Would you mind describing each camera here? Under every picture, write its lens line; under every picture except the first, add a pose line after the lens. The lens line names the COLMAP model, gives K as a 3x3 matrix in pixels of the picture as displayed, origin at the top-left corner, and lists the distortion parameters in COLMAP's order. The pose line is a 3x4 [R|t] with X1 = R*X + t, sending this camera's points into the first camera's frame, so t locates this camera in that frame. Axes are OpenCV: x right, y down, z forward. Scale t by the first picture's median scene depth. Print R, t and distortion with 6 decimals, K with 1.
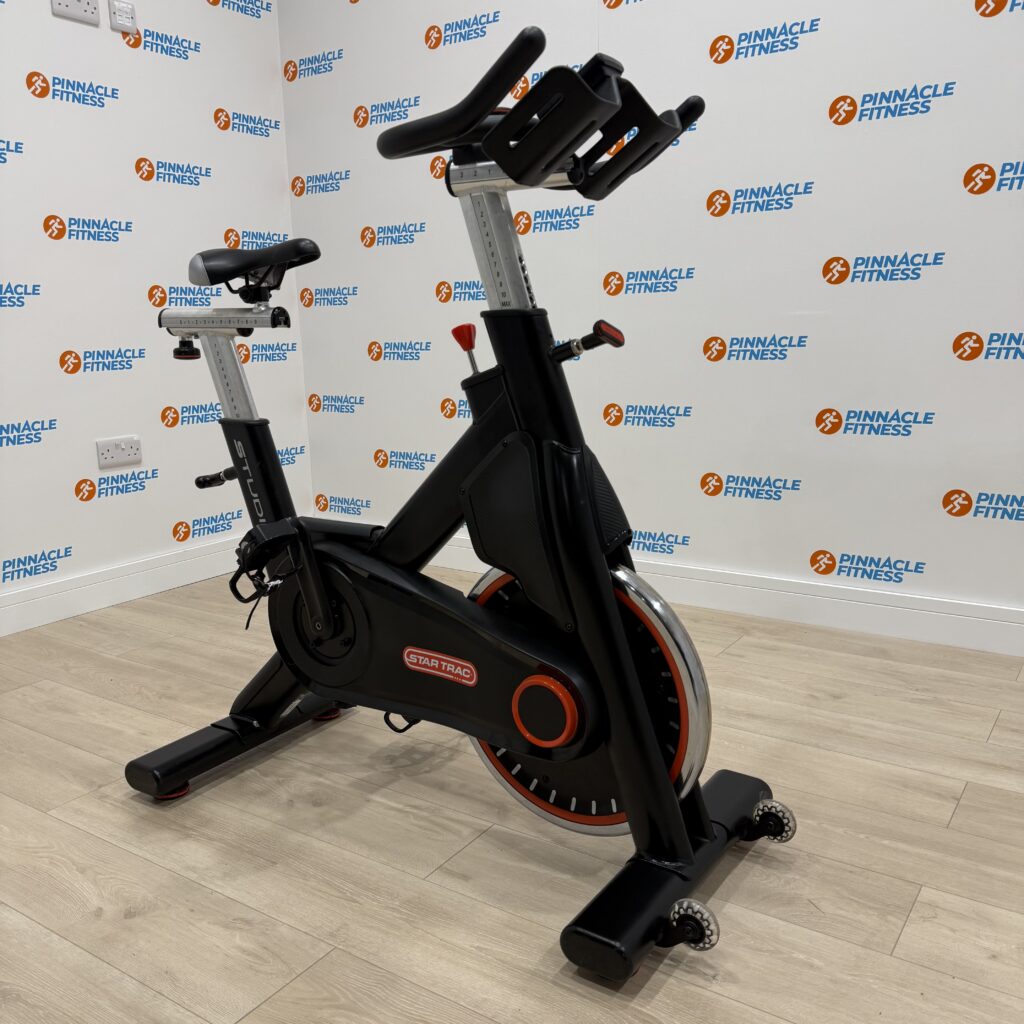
lens RADIAL K [[996.7, 0, 500.6], [0, 996.7, 541.4], [0, 0, 1]] dist [-0.005637, 0.000000]
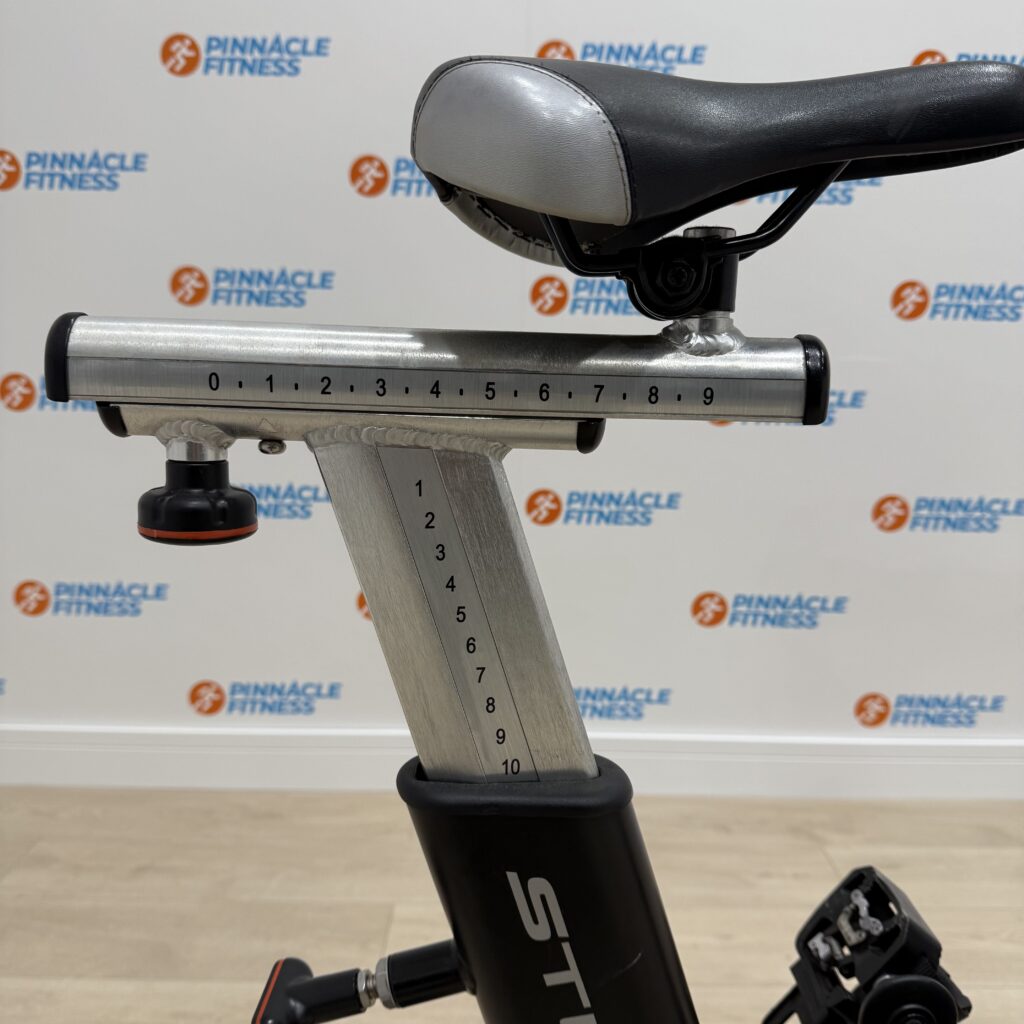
lens RADIAL K [[996.7, 0, 510.4], [0, 996.7, 516.0], [0, 0, 1]] dist [-0.005637, 0.000000]
pose [[0.817925, -0.062161, 0.571957, -0.291503], [0.080643, 0.996719, -0.006998, -0.136209], [-0.569645, 0.051848, 0.820254, 0.581326]]
